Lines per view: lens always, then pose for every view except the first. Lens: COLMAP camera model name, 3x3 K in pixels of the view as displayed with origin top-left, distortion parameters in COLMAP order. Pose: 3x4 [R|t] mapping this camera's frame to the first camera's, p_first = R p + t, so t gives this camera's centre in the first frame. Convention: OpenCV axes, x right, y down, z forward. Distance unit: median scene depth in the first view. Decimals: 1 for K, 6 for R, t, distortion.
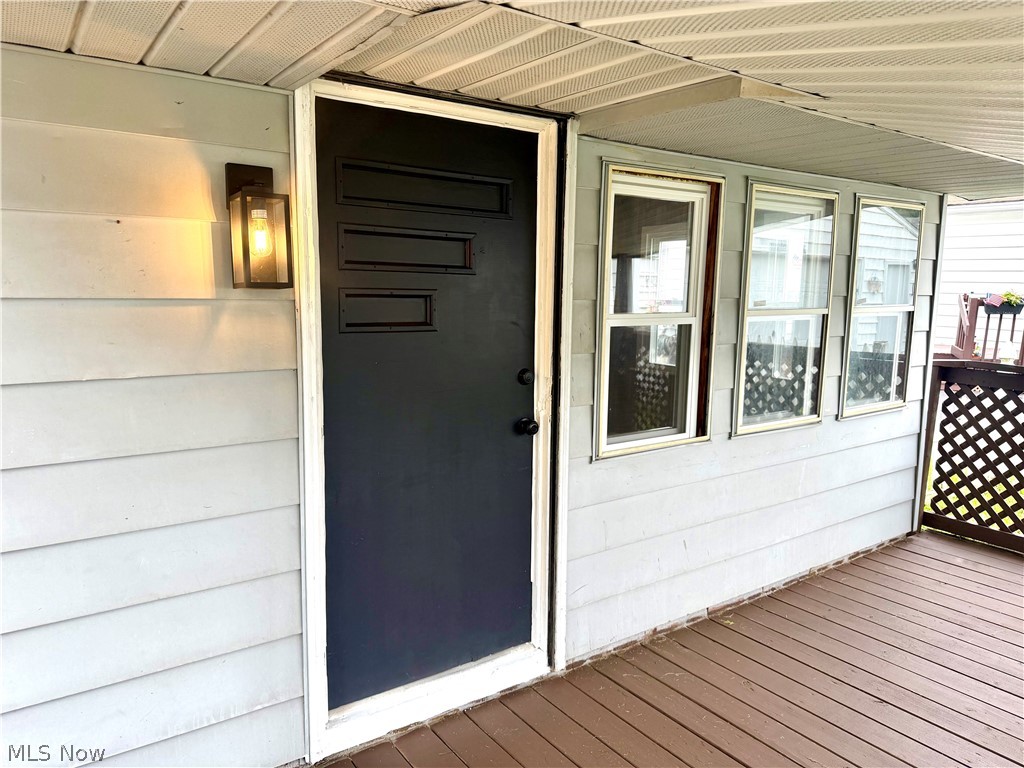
lens RADIAL K [[715.7, 0, 511.3], [0, 715.7, 382.9], [0, 0, 1]] dist [0.053680, -0.074197]
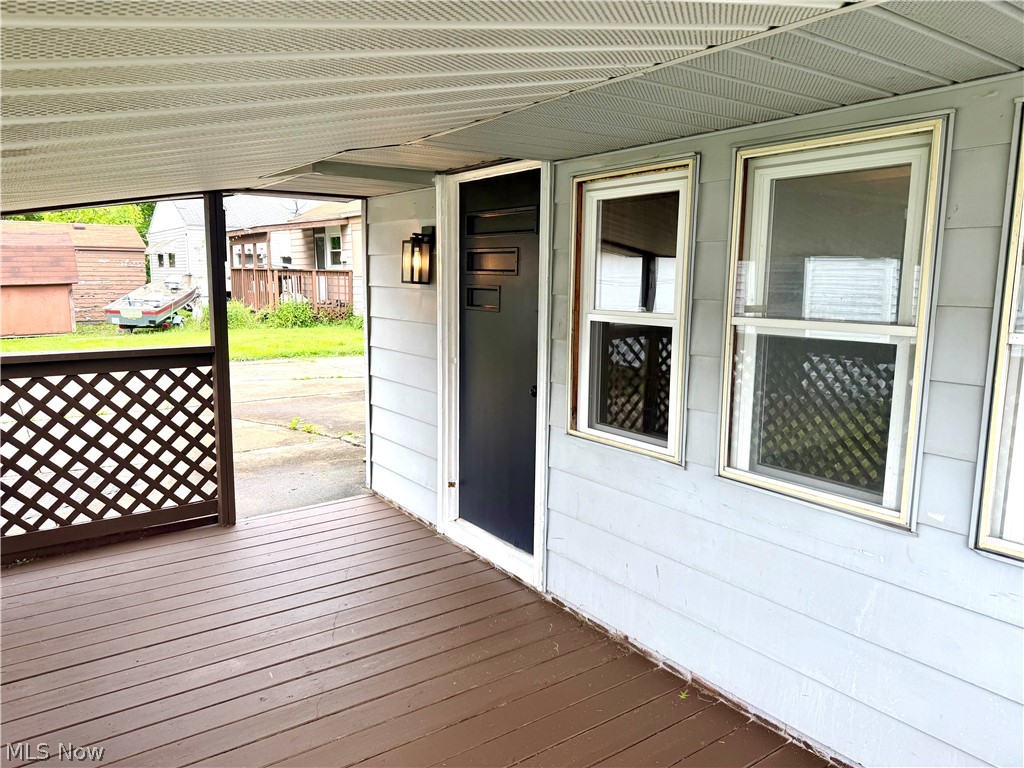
lens RADIAL K [[715.7, 0, 509.0], [0, 715.7, 384.6], [0, 0, 1]] dist [0.053680, -0.074197]
pose [[0.013578, 0.136929, -0.990488, 1.182797], [-0.147103, 0.980074, 0.133473, -0.104897], [0.989028, 0.143891, 0.033450, 0.806495]]
